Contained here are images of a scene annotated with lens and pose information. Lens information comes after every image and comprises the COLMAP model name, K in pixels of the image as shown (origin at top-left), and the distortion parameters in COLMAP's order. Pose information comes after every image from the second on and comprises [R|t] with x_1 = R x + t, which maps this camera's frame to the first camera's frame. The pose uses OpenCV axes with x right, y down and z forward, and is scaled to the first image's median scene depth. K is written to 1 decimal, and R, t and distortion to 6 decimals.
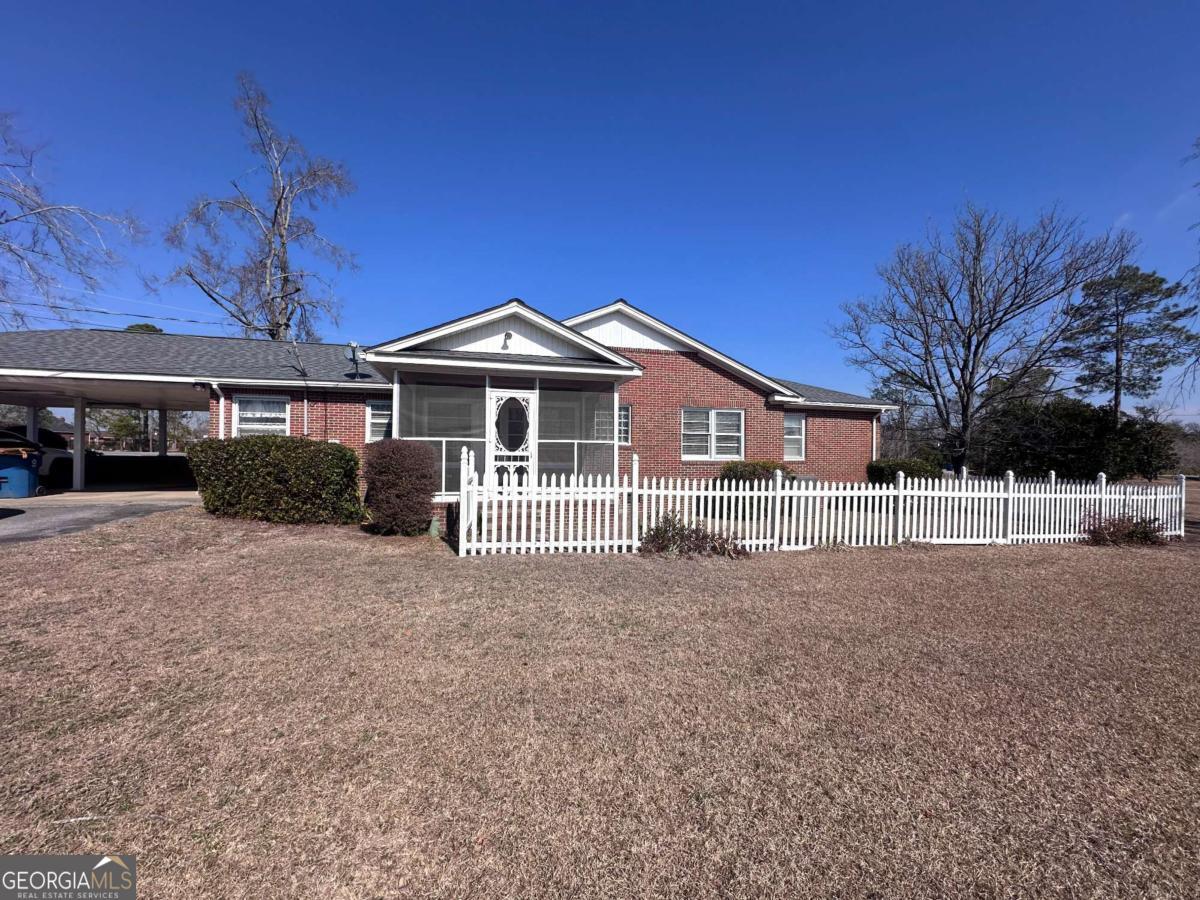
lens RADIAL K [[472.6, 0, 601.4], [0, 472.6, 455.0], [0, 0, 1]] dist [0.000150, -0.000051]
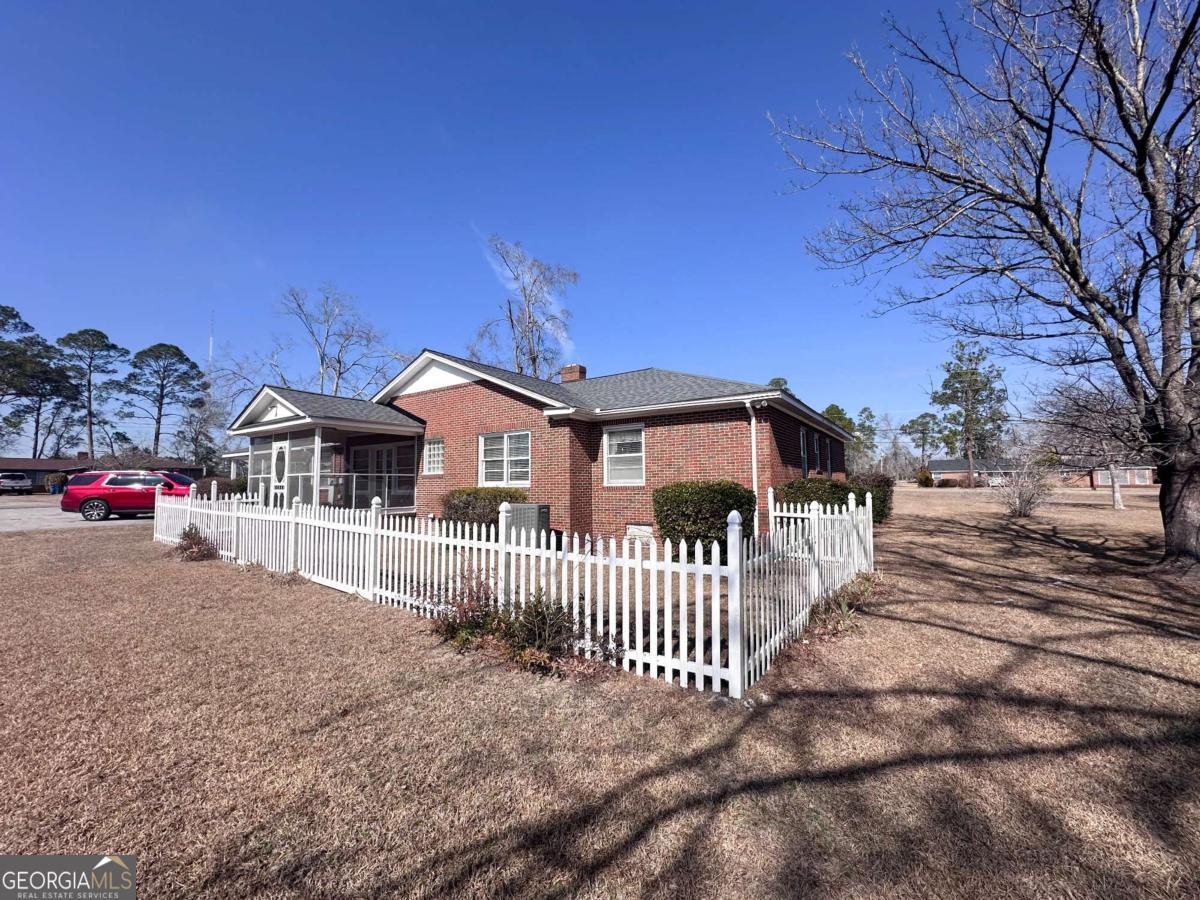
lens RADIAL K [[472.6, 0, 601.3], [0, 472.6, 454.4], [0, 0, 1]] dist [0.000150, -0.000051]
pose [[0.653191, -0.063674, -0.754511, 1.125354], [0.015621, 0.997379, -0.070647, 0.017311], [0.757032, 0.034359, 0.652474, 0.546520]]
